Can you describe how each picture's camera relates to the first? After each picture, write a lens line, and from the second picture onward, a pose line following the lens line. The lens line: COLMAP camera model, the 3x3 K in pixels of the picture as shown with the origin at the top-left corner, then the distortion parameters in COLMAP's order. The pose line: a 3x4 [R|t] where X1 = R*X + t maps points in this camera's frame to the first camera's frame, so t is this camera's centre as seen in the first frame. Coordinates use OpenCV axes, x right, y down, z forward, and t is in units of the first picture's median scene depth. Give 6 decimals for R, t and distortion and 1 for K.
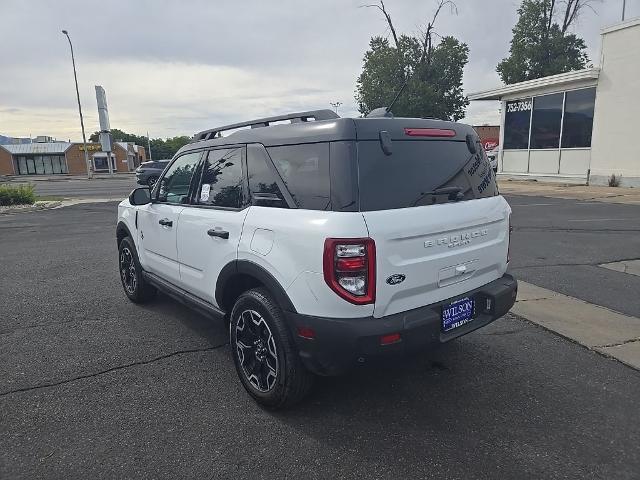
lens RADIAL K [[433.4, 0, 314.5], [0, 433.4, 240.1], [0, 0, 1]] dist [0.058568, -0.038572]
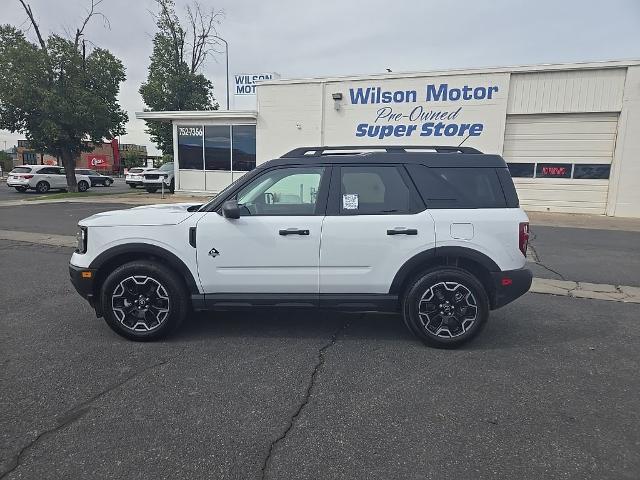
lens RADIAL K [[433.4, 0, 315.9], [0, 433.4, 245.2], [0, 0, 1]] dist [0.058568, -0.038572]
pose [[0.635884, -0.089560, 0.766571, -0.216666], [0.111749, 0.993462, 0.023370, -0.005418], [-0.763652, 0.070803, 0.641735, 0.059069]]
